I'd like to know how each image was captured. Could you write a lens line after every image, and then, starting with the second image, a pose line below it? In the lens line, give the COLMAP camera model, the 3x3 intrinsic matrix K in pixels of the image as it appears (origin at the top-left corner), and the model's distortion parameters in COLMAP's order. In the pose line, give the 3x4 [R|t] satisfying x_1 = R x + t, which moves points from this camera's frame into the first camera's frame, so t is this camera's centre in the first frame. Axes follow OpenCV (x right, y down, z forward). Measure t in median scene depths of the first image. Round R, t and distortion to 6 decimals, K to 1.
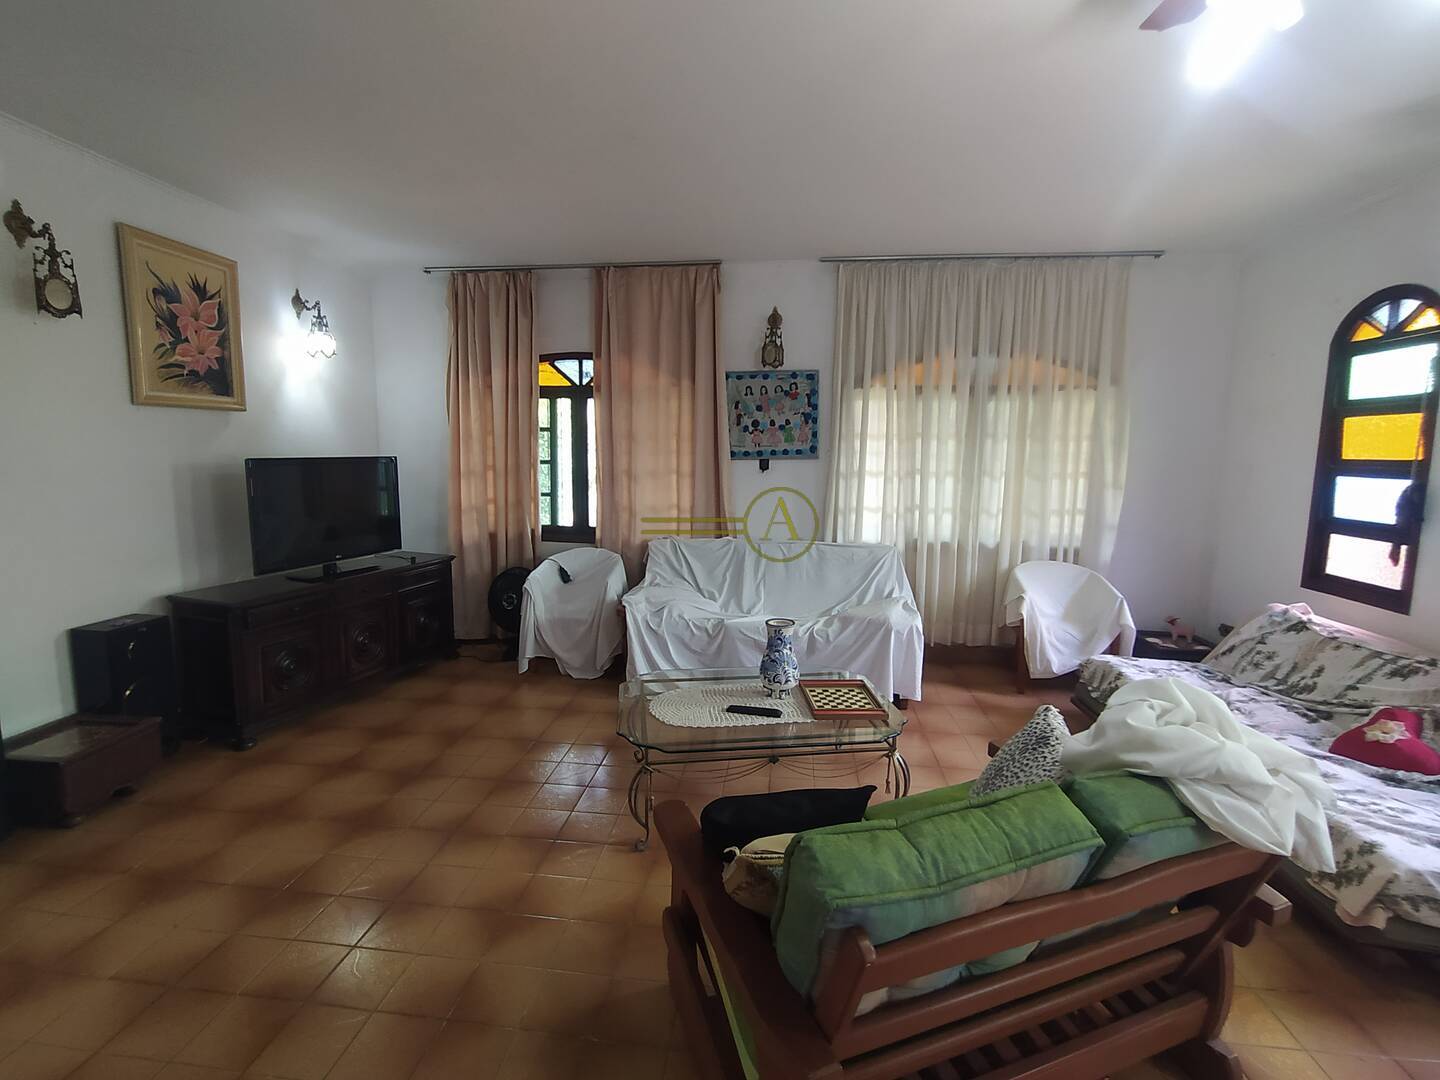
lens RADIAL K [[655.9, 0, 718.0], [0, 655.9, 527.5], [0, 0, 1]] dist [-0.006891, 0.003852]
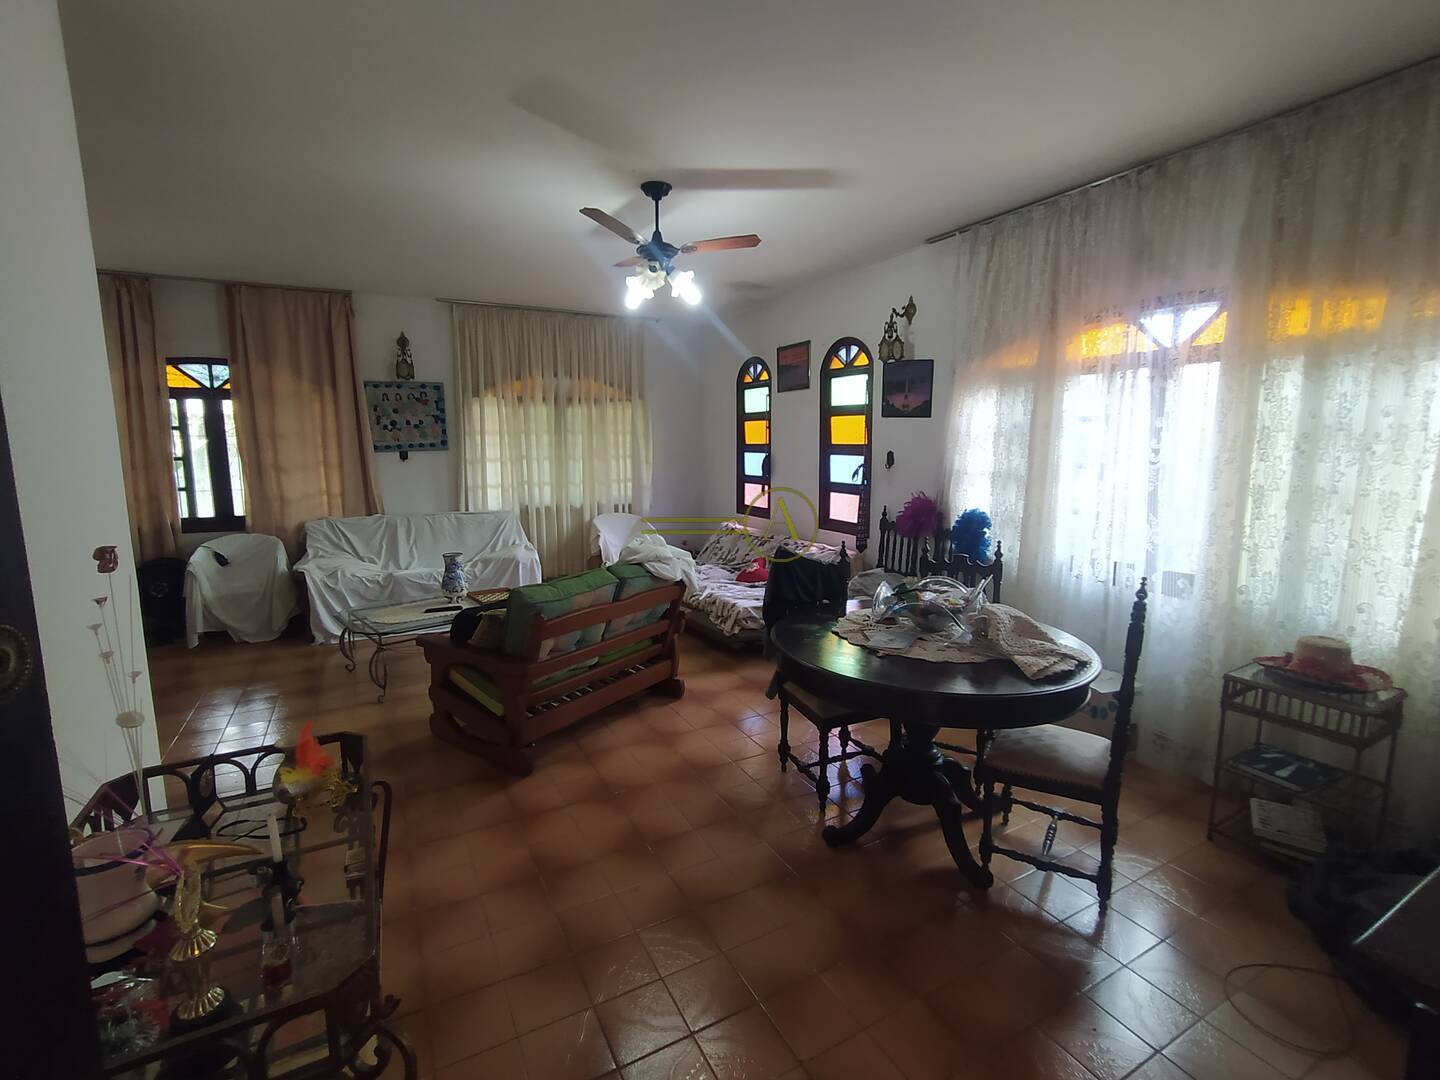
lens RADIAL K [[655.9, 0, 717.3], [0, 655.9, 535.4], [0, 0, 1]] dist [-0.006891, 0.003852]
pose [[0.822775, -0.094234, 0.560500, -0.163929], [0.079942, 0.995543, 0.050027, 0.045649], [-0.562717, 0.003646, 0.826642, -0.411236]]
